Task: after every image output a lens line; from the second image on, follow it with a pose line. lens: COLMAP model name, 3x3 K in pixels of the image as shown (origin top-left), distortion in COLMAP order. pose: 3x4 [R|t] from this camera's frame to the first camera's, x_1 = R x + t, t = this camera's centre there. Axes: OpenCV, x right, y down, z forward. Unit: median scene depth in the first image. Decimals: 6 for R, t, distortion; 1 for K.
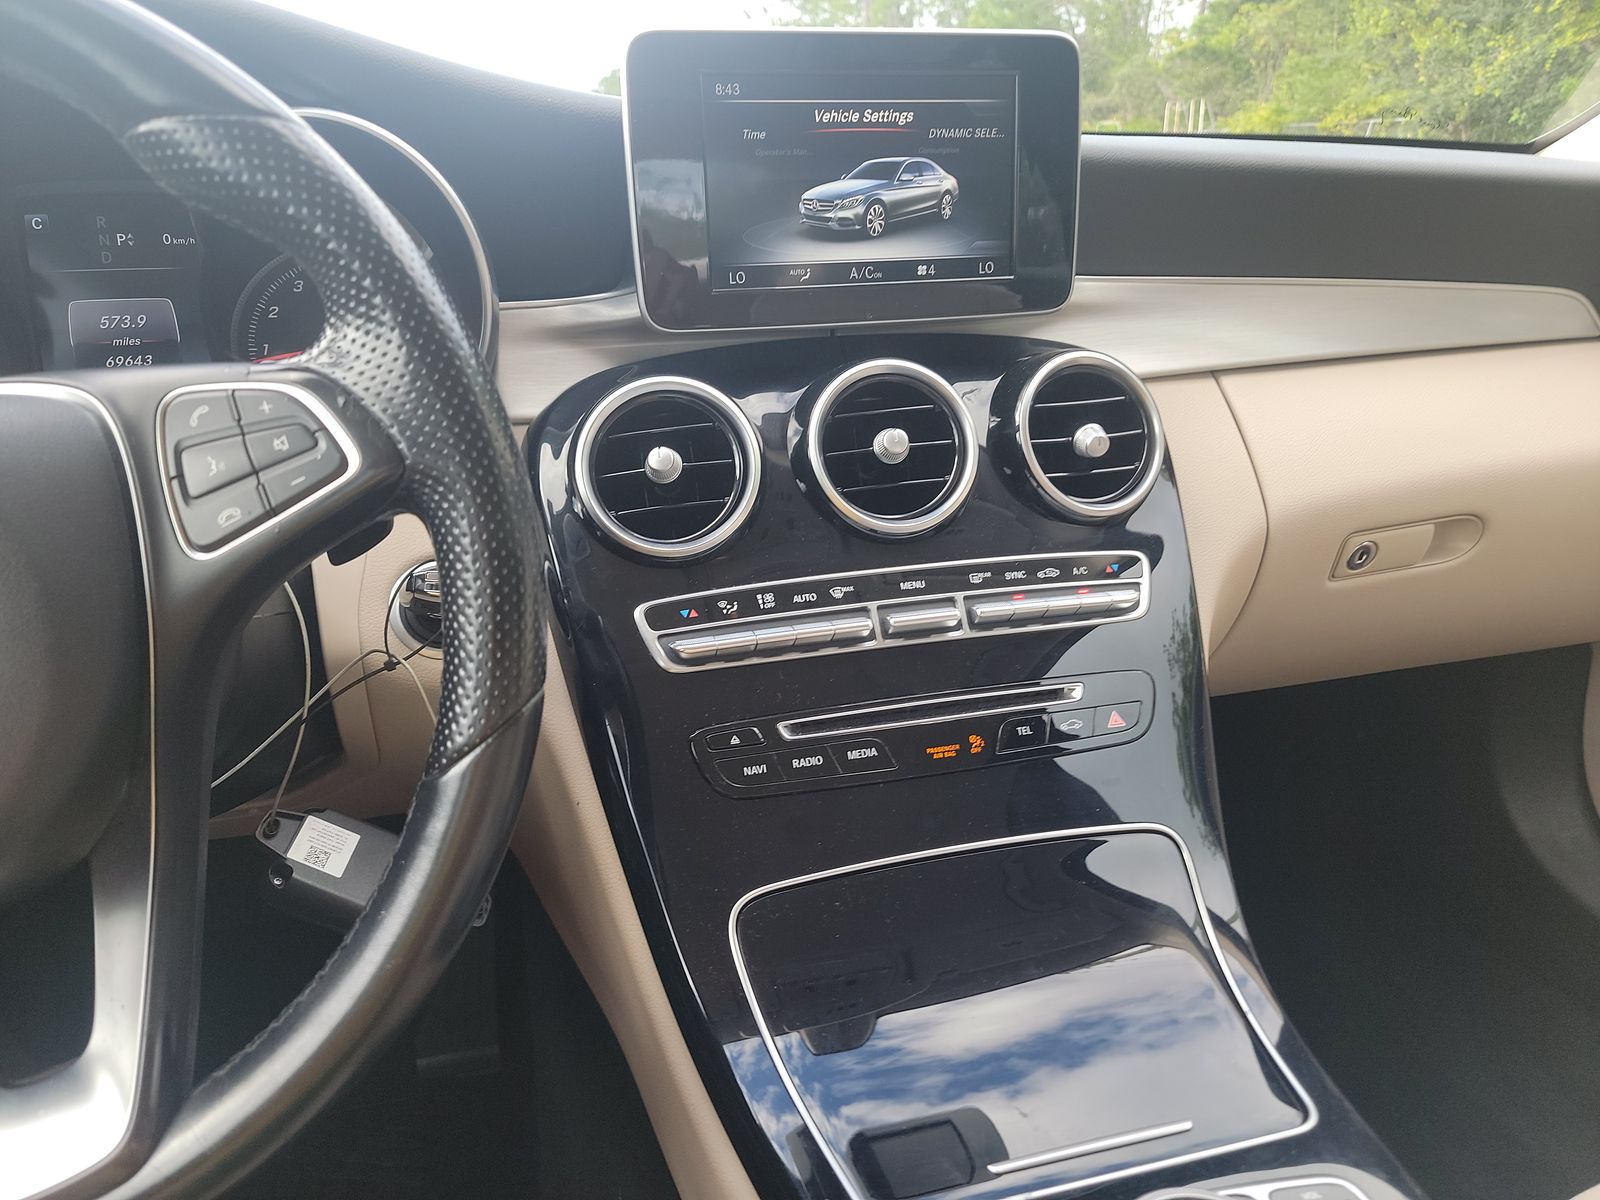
lens RADIAL K [[1138.0, 0, 769.2], [0, 1138.0, 602.9], [0, 0, 1]] dist [0.069836, -0.058181]
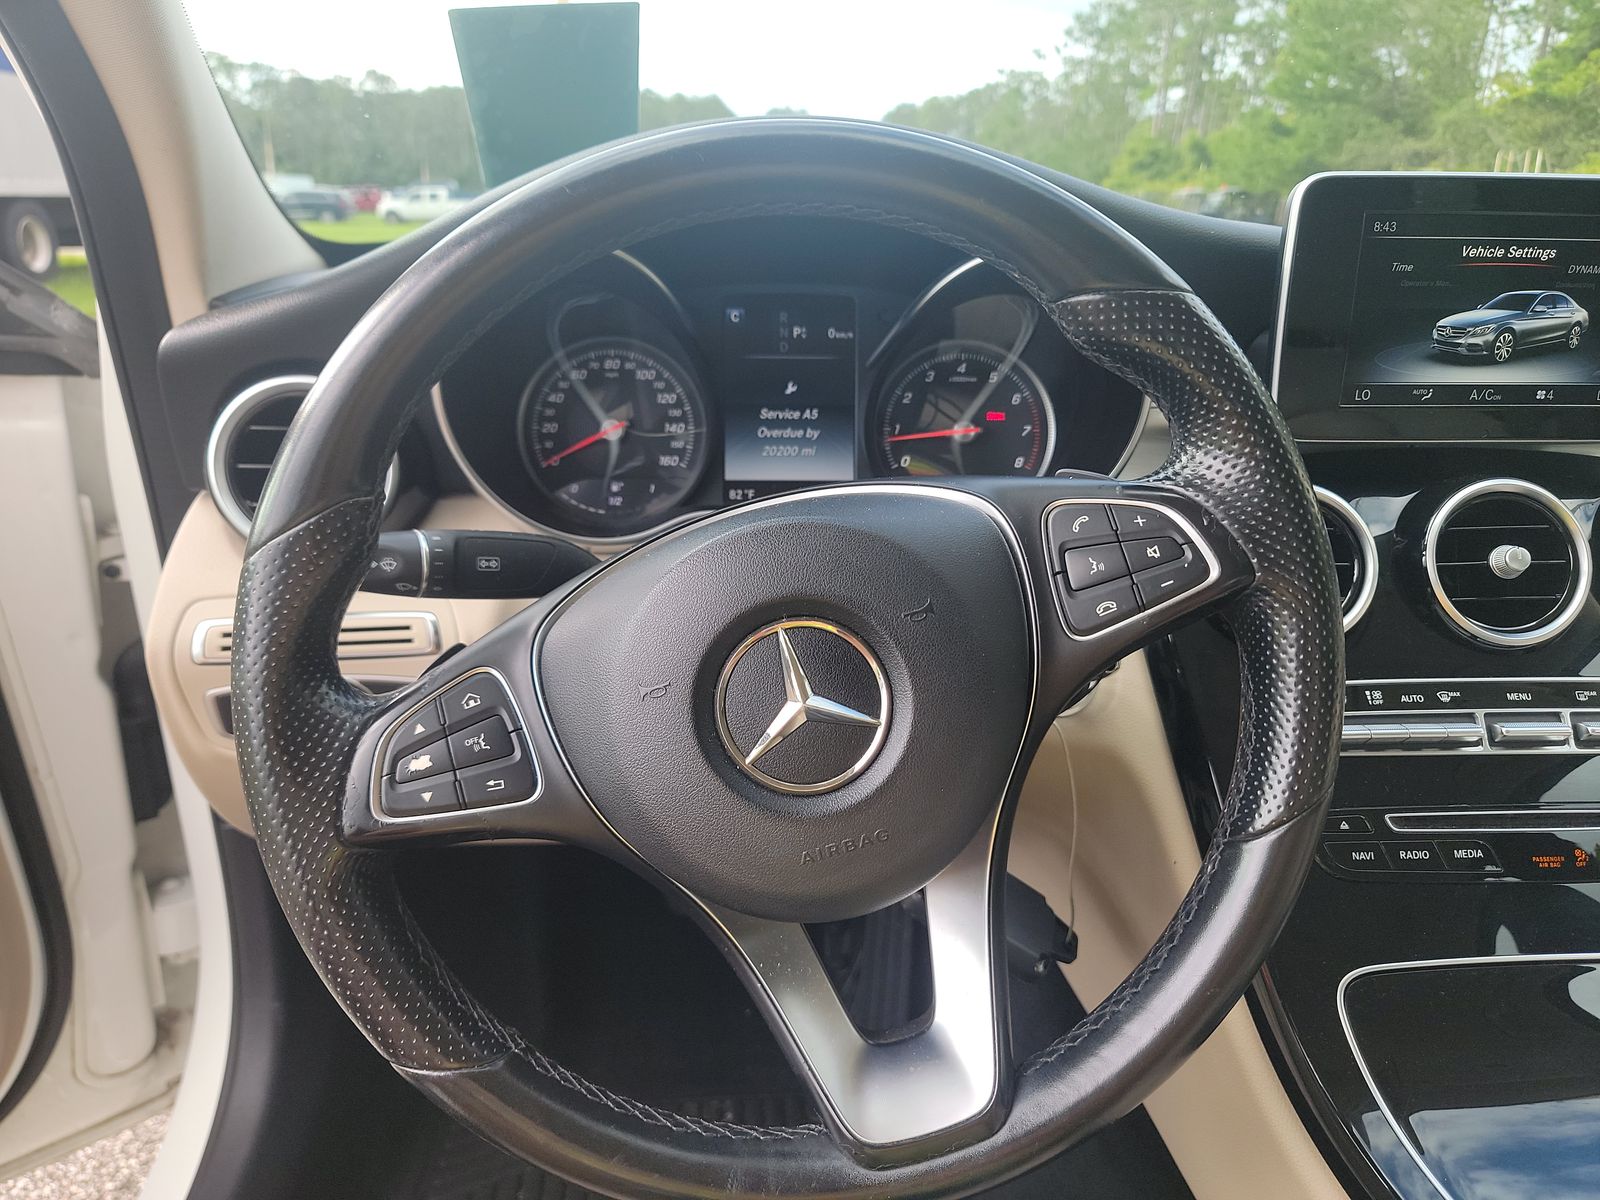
lens RADIAL K [[1138.0, 0, 806.4], [0, 1138.0, 602.6], [0, 0, 1]] dist [0.069836, -0.058181]
pose [[0.980990, 0.094724, -0.169372, -0.334370], [-0.098824, 0.994977, -0.015925, -0.019450], [0.167013, 0.032360, 0.985424, -0.150922]]
